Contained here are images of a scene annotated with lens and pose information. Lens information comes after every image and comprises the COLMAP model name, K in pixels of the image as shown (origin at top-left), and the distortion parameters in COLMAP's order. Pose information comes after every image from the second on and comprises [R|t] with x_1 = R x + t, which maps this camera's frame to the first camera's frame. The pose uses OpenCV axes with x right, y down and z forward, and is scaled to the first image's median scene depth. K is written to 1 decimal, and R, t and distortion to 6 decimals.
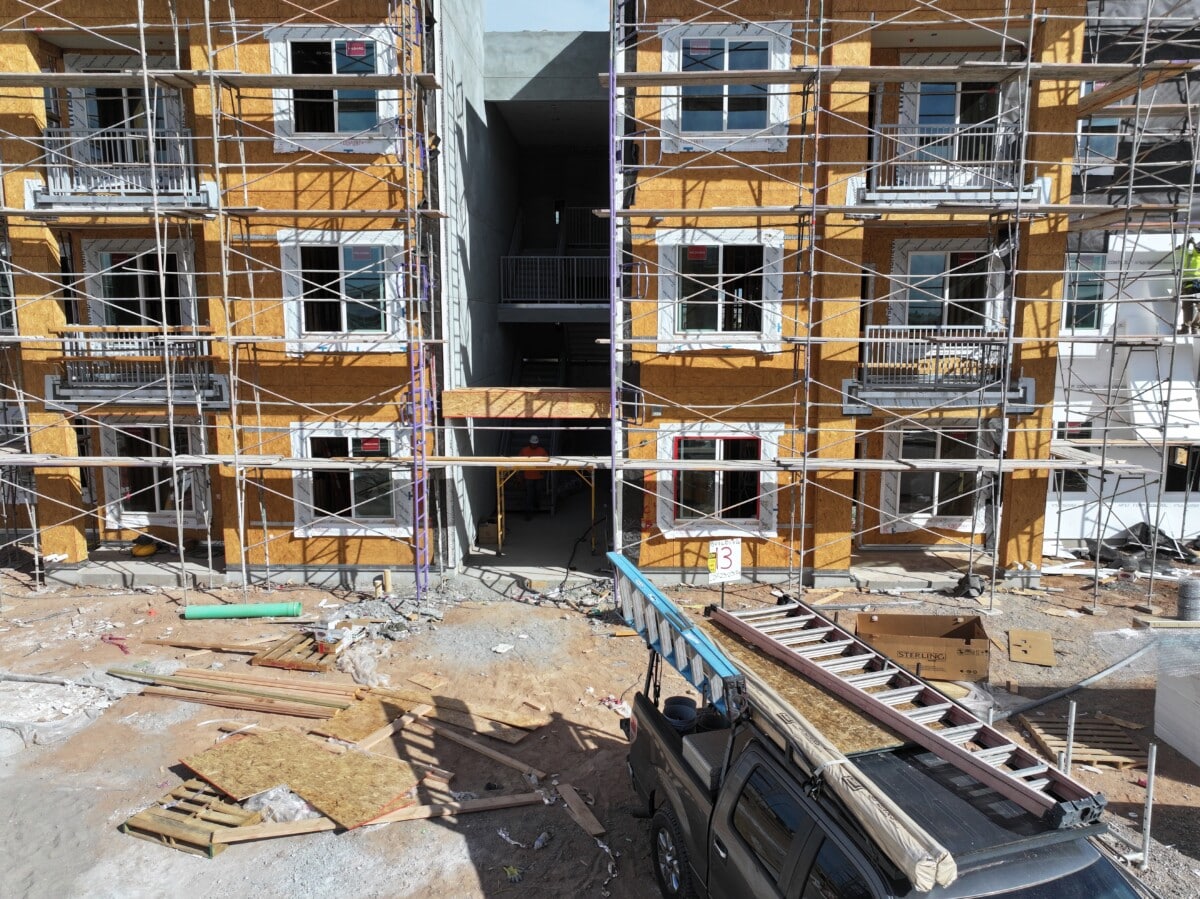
lens RADIAL K [[848.4, 0, 602.6], [0, 848.4, 444.4], [0, 0, 1]] dist [0.002510, 0.020681]
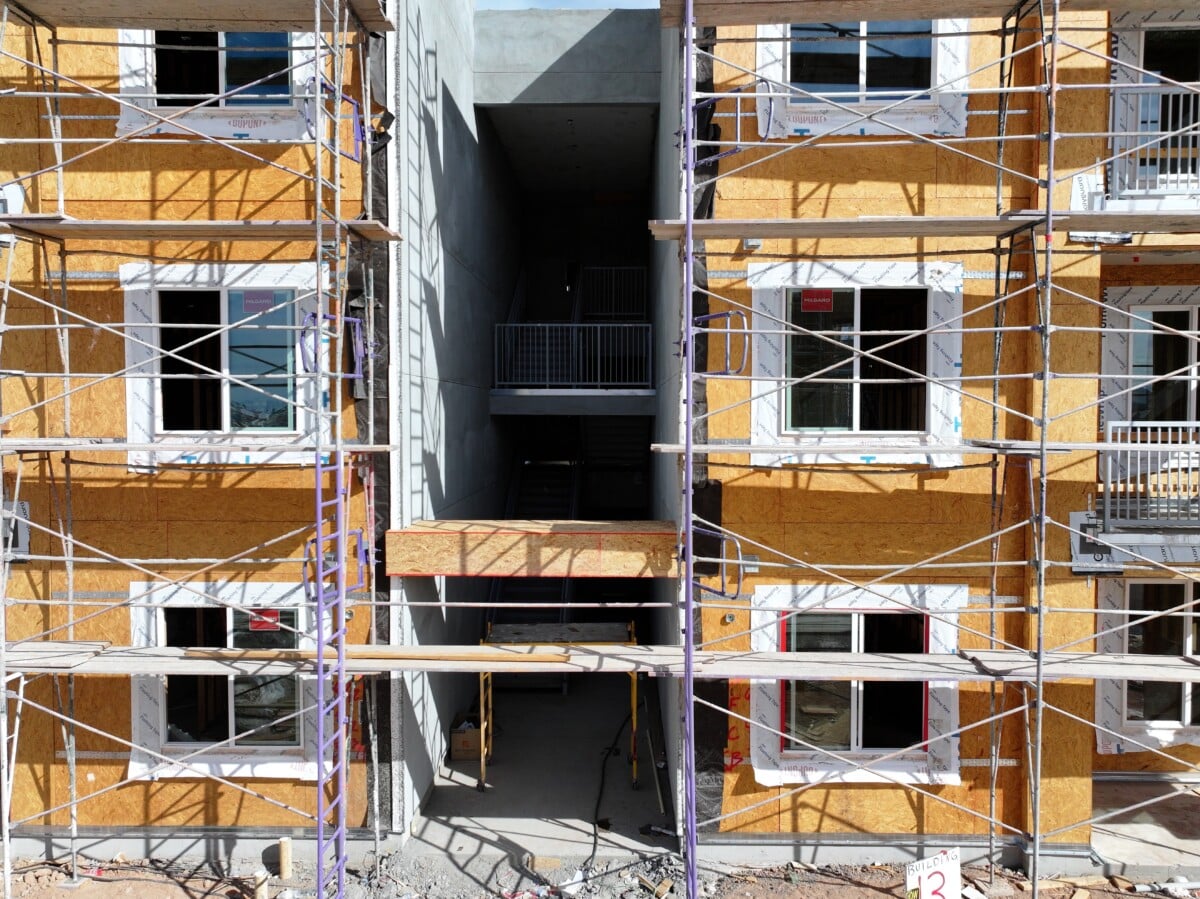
lens RADIAL K [[848.4, 0, 602.6], [0, 848.4, 444.4], [0, 0, 1]] dist [0.002510, 0.020681]
pose [[0.999998, 0.001019, -0.001517, -0.038323], [-0.001177, 0.994191, -0.107621, -0.059334], [0.001399, 0.107622, 0.994191, 0.408658]]
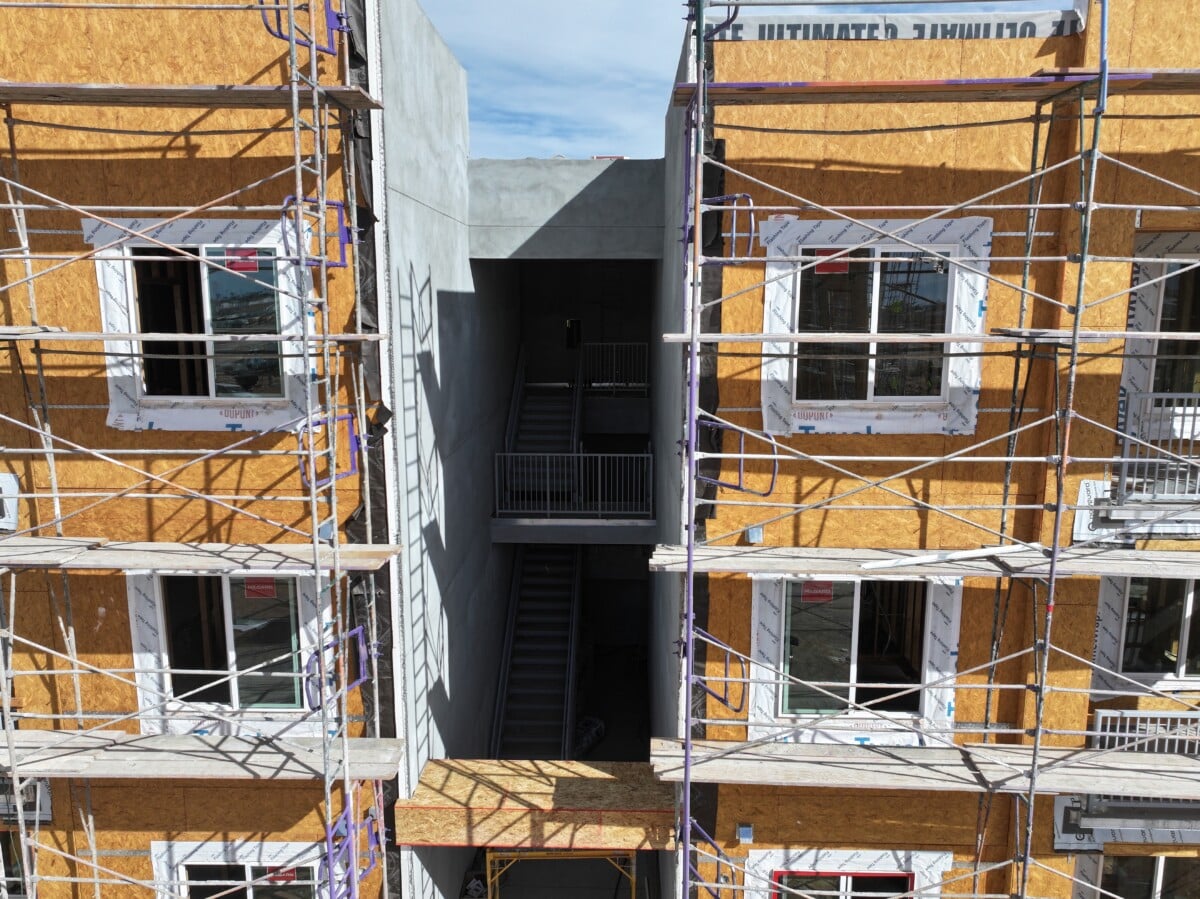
lens RADIAL K [[893.8, 0, 600.0], [0, 893.8, 449.5], [0, 0, 1]] dist [-0.004168, 0.036922]
pose [[0.999988, 0.001189, -0.004759, -0.038674], [-0.001012, 0.999313, 0.037051, -0.344142], [0.004800, -0.037046, 0.999302, 0.365536]]
